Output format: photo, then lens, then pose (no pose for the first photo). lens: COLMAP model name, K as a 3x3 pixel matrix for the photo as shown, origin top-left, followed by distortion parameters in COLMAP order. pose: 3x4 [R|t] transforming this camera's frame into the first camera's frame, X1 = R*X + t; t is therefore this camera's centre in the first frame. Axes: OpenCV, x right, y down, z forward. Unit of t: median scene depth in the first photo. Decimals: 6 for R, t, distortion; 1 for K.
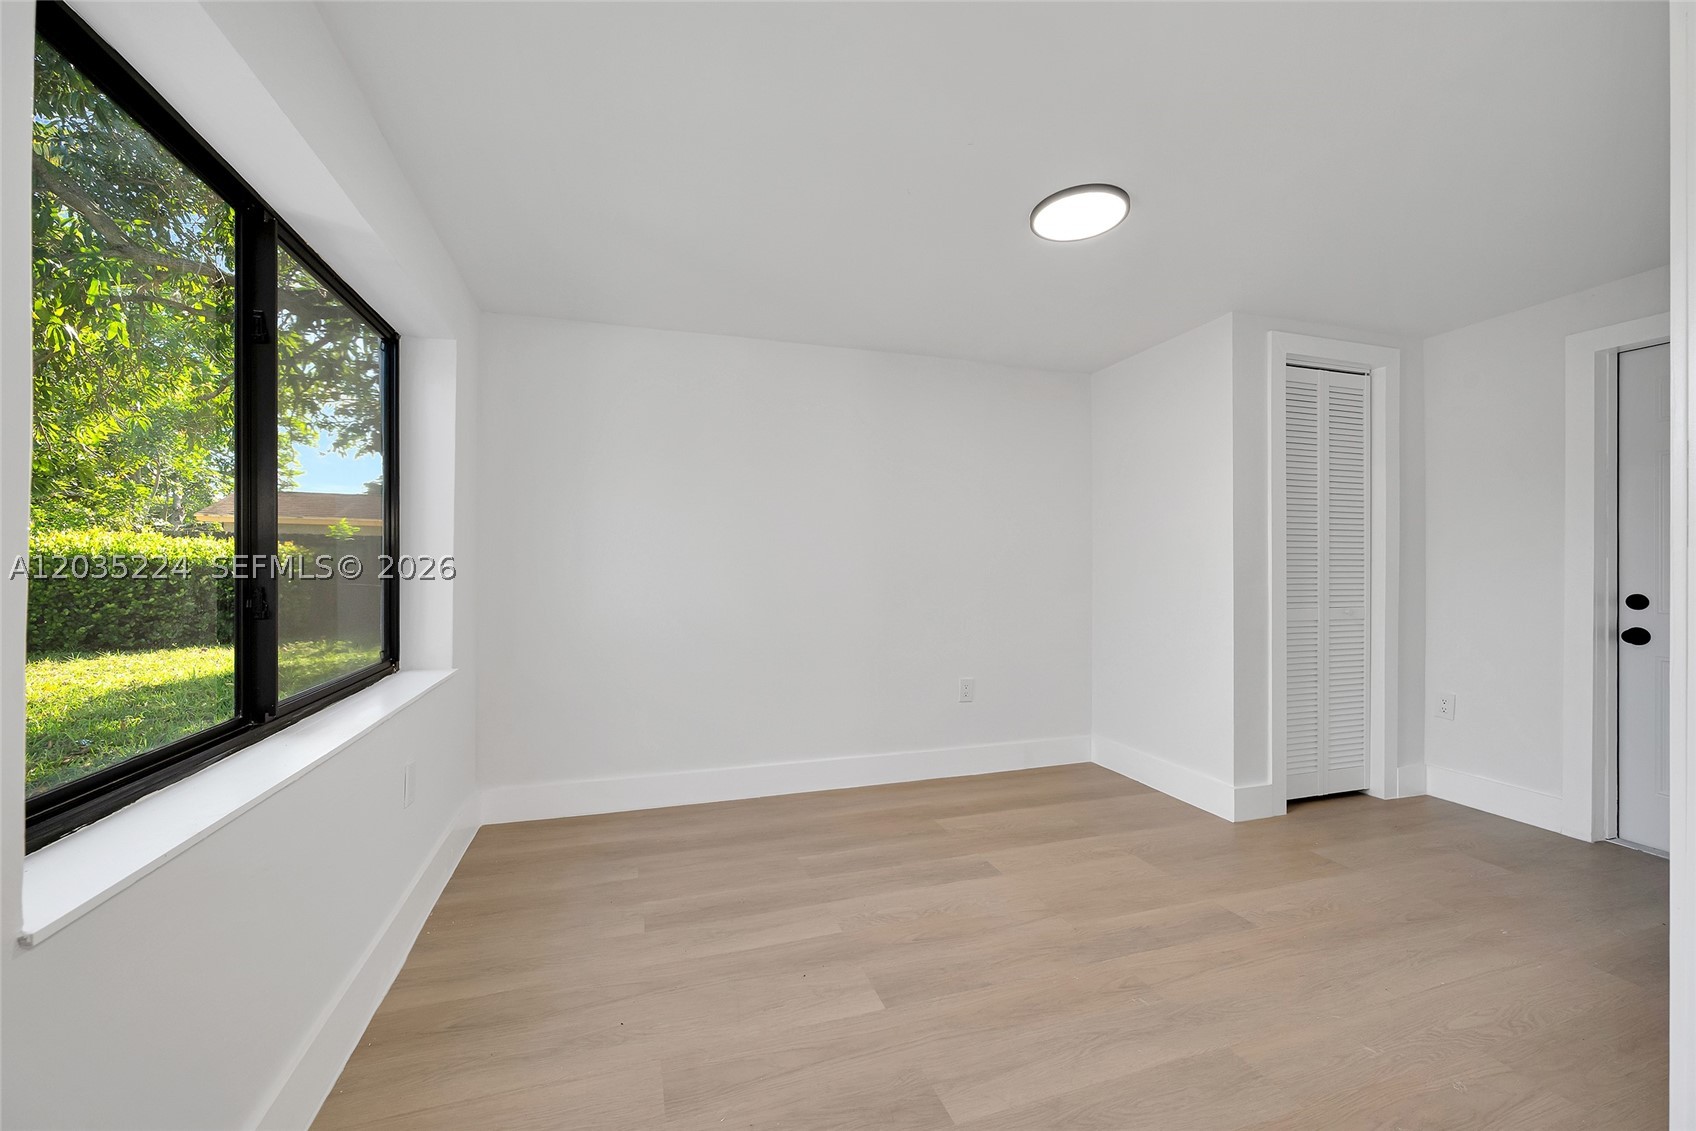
lens RADIAL K [[692.4, 0, 880.4], [0, 692.4, 563.1], [0, 0, 1]] dist [-0.001234, -0.000059]
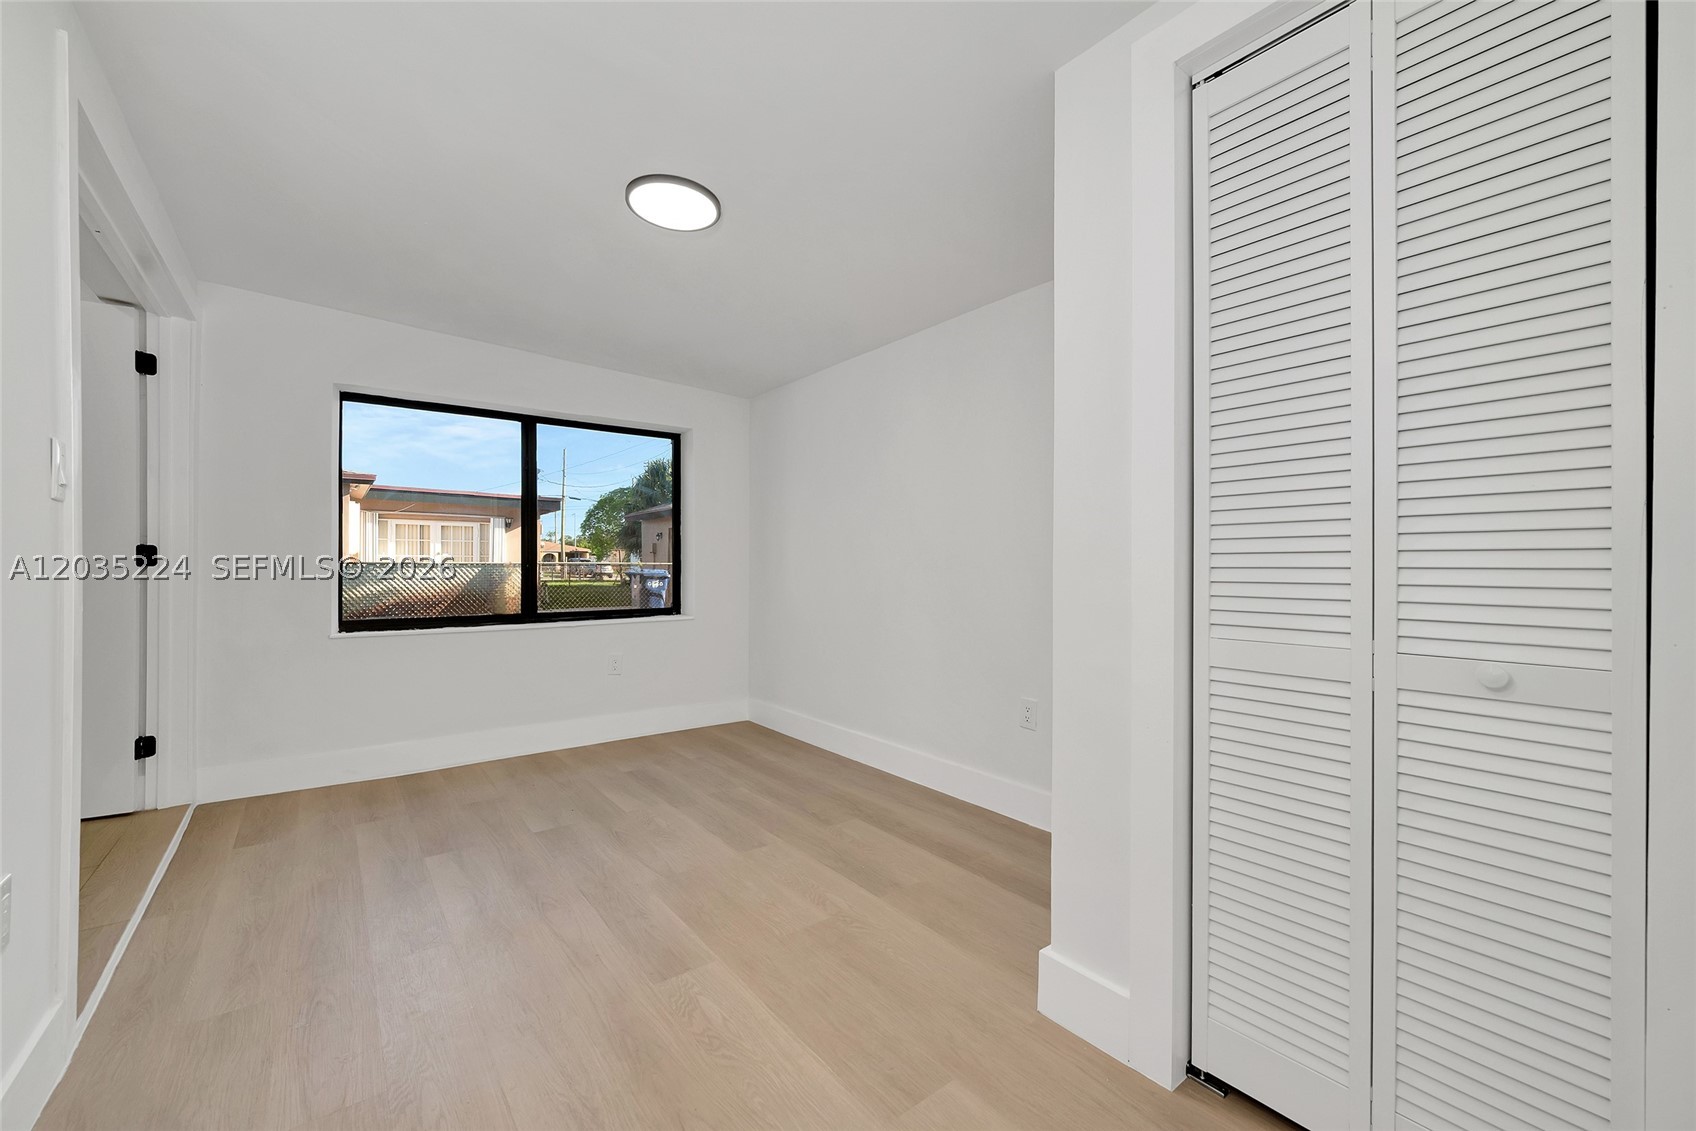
lens RADIAL K [[695.5, 0, 820.7], [0, 695.5, 566.2], [0, 0, 1]] dist [-0.000482, -0.000042]
pose [[0.286222, -0.002049, -0.958161, 1.234712], [0.001759, 0.999997, -0.001613, 0.027494], [0.958162, -0.001224, 0.286225, 0.843098]]
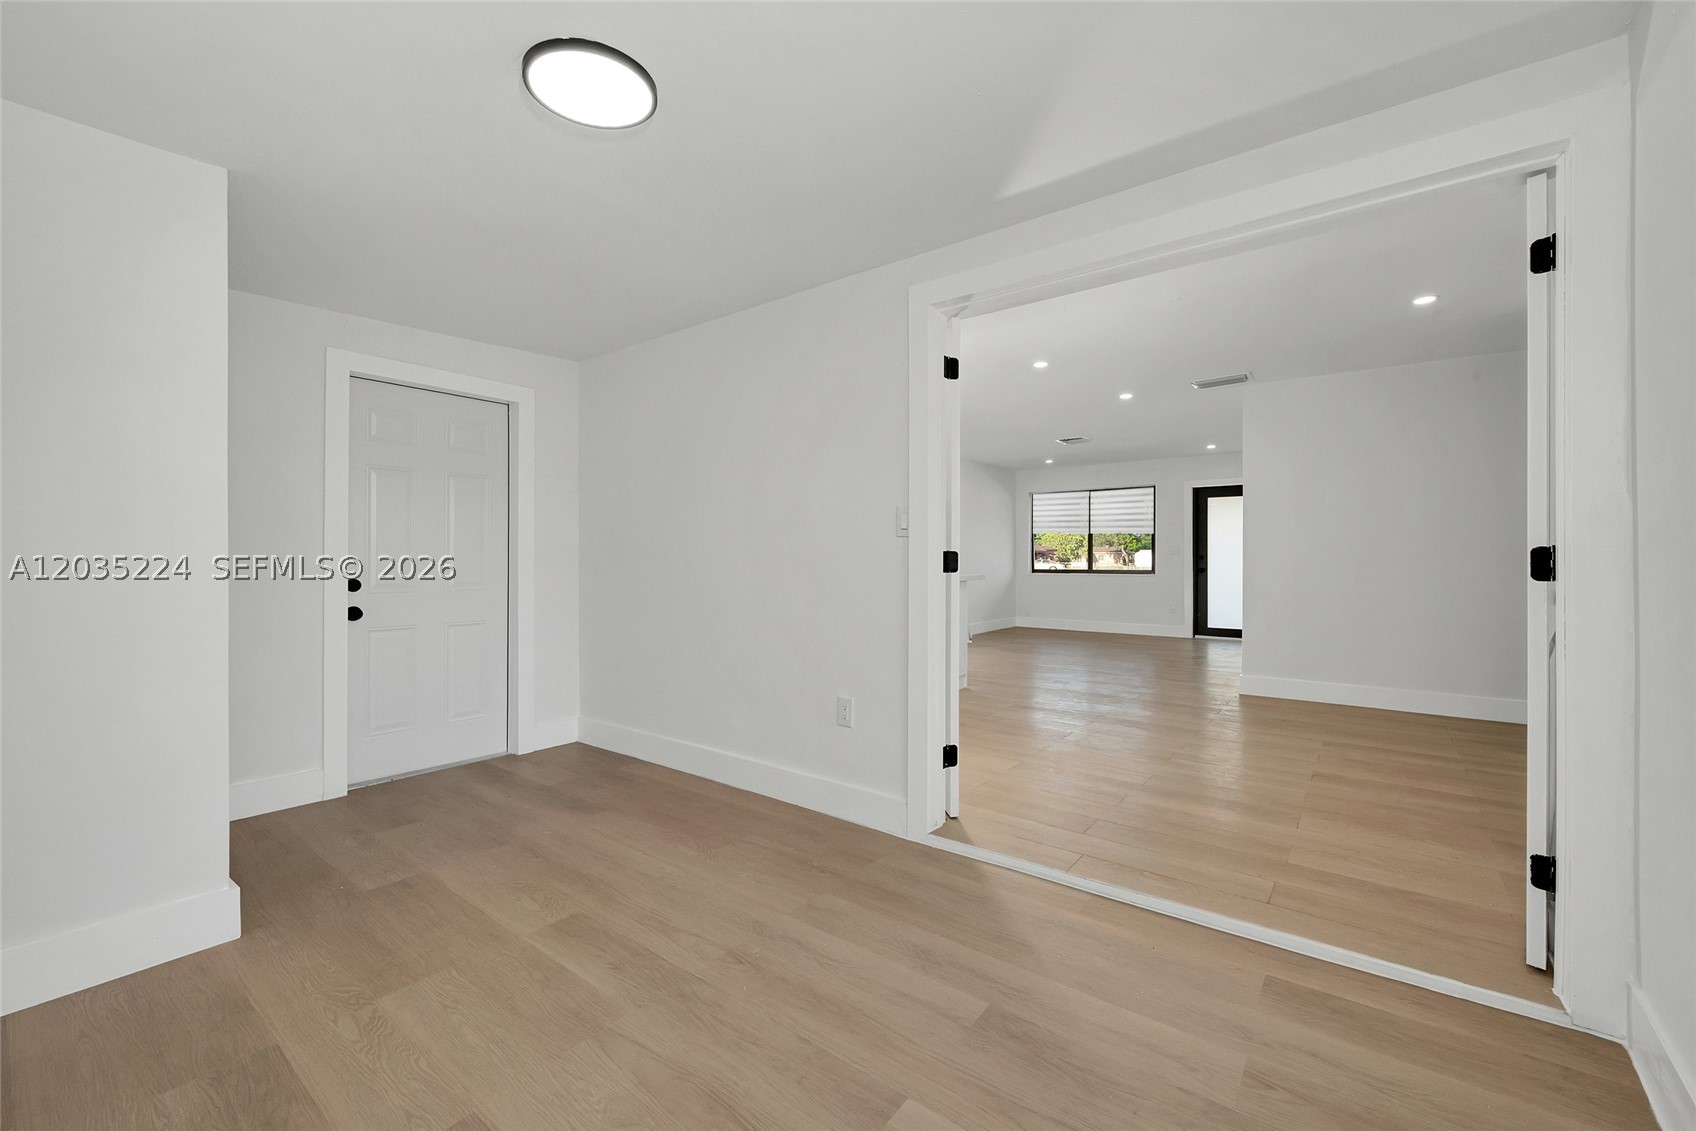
lens RADIAL K [[702.8, 0, 841.1], [0, 702.8, 558.7], [0, 0, 1]] dist [-0.001479, -0.000065]
pose [[-0.533607, -0.002179, 0.845730, -0.464830], [-0.003344, 0.999994, 0.000467, 0.006733], [-0.845726, -0.002579, -0.533611, 1.084282]]
